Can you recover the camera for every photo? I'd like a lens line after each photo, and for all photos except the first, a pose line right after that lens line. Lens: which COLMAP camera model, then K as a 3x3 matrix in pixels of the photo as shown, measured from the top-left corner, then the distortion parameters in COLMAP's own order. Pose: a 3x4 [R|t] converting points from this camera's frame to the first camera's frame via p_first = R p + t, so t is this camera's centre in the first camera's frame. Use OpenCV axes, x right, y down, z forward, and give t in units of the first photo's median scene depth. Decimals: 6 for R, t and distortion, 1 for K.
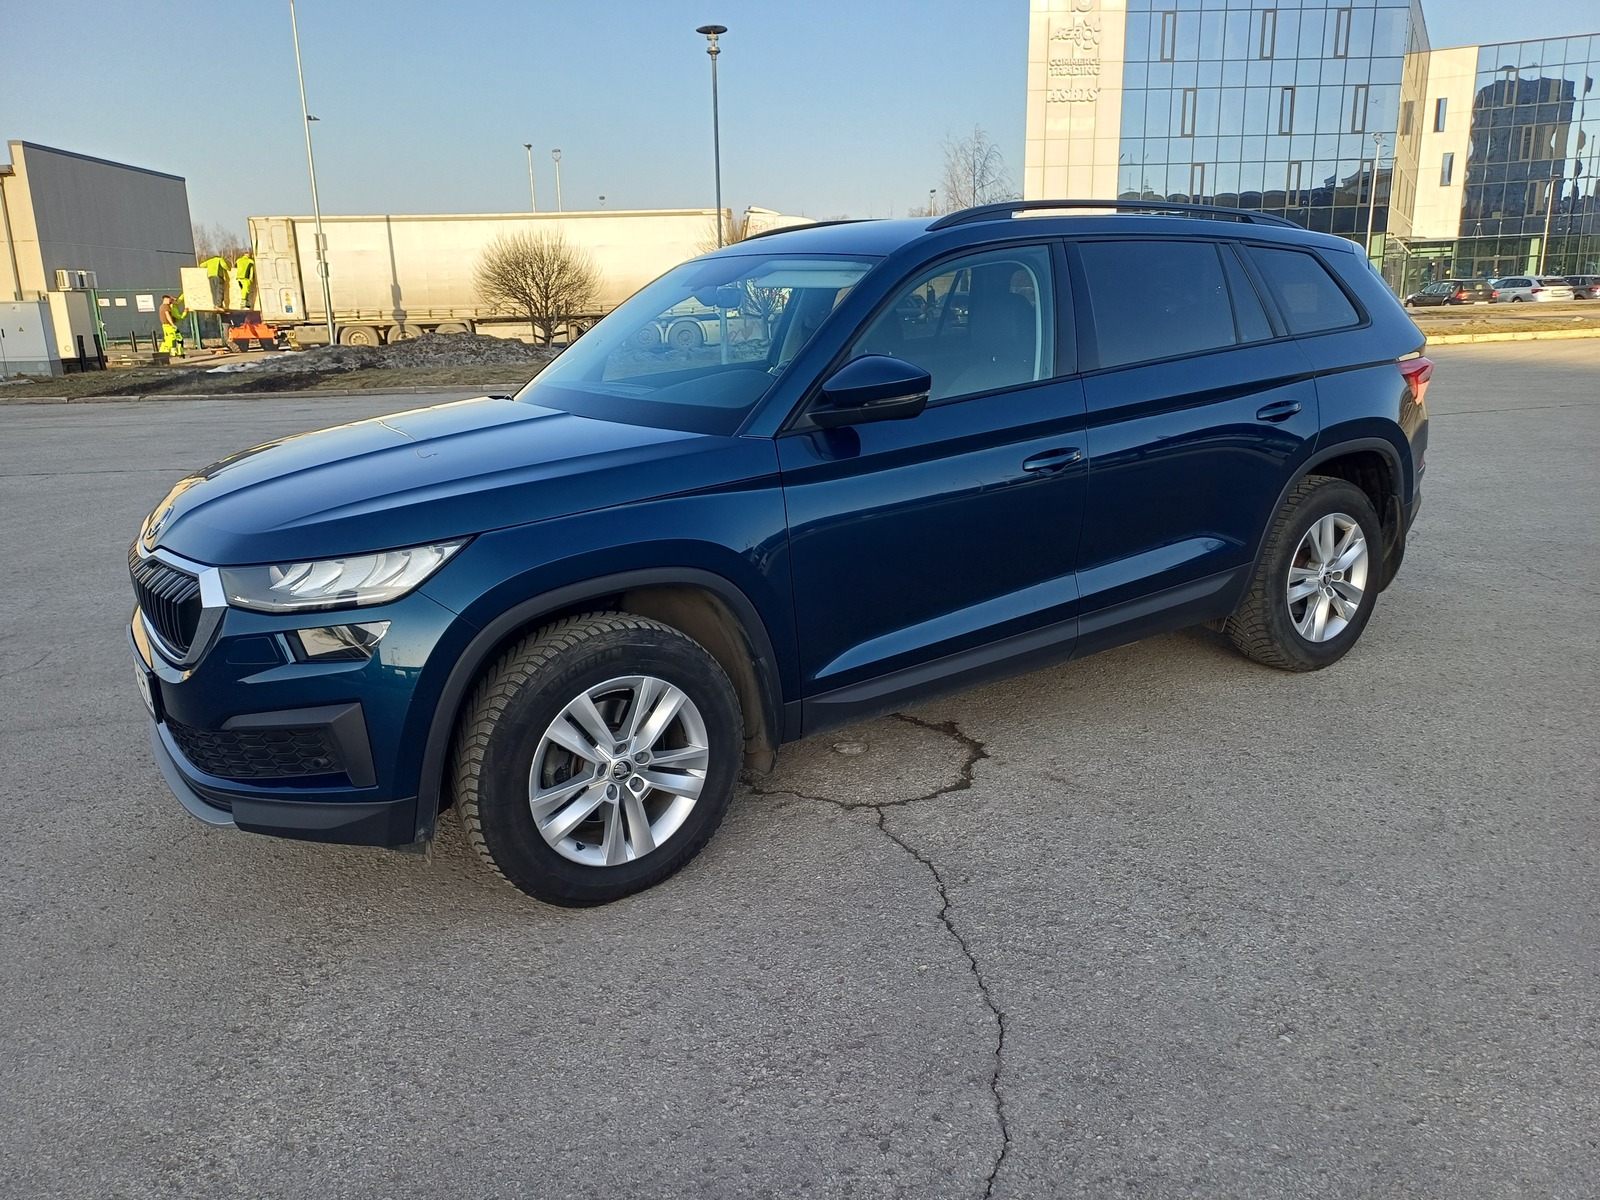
lens RADIAL K [[1166.3, 0, 835.1], [0, 1166.3, 600.3], [0, 0, 1]] dist [0.080714, -0.082373]
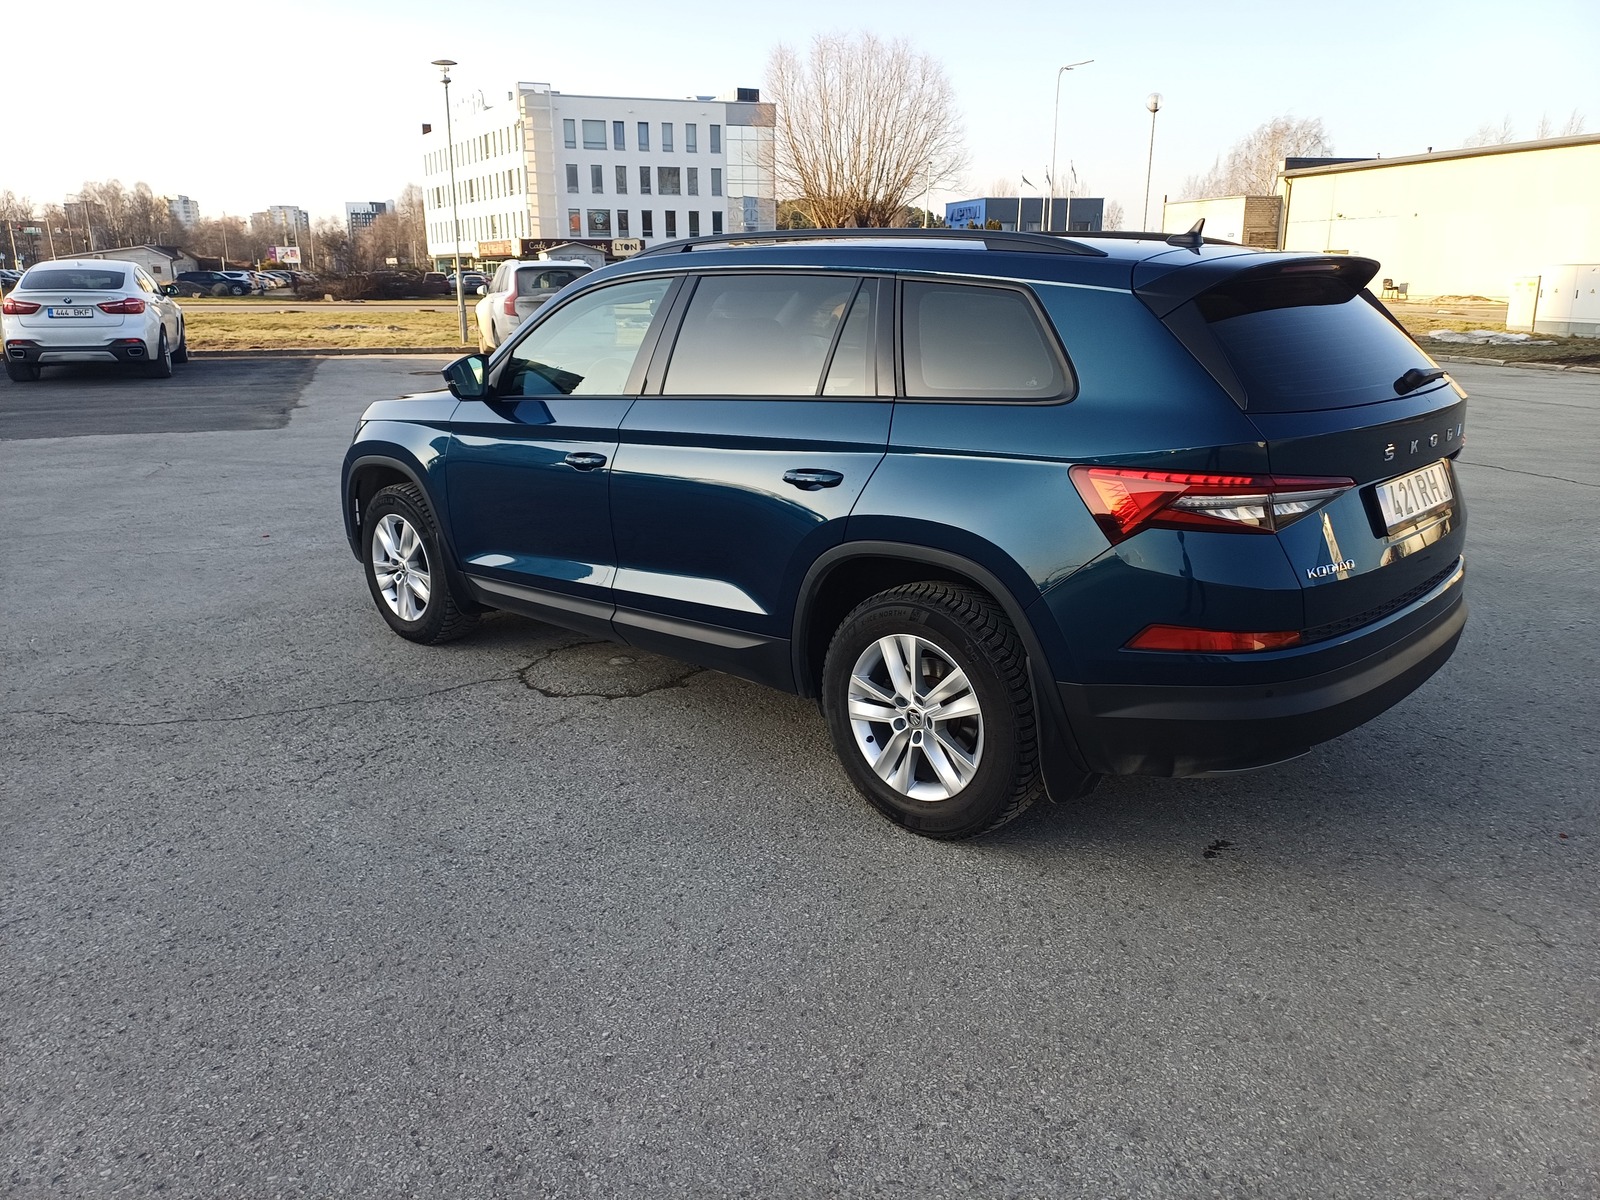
lens RADIAL K [[1189.7, 0, 761.8], [0, 1189.7, 597.2], [0, 0, 1]] dist [0.032585, 0.000109]
pose [[0.222661, 0.291335, -0.930347, 1.243190], [-0.260843, 0.937315, 0.231088, -0.280527], [0.939352, 0.191220, 0.284697, 0.762181]]
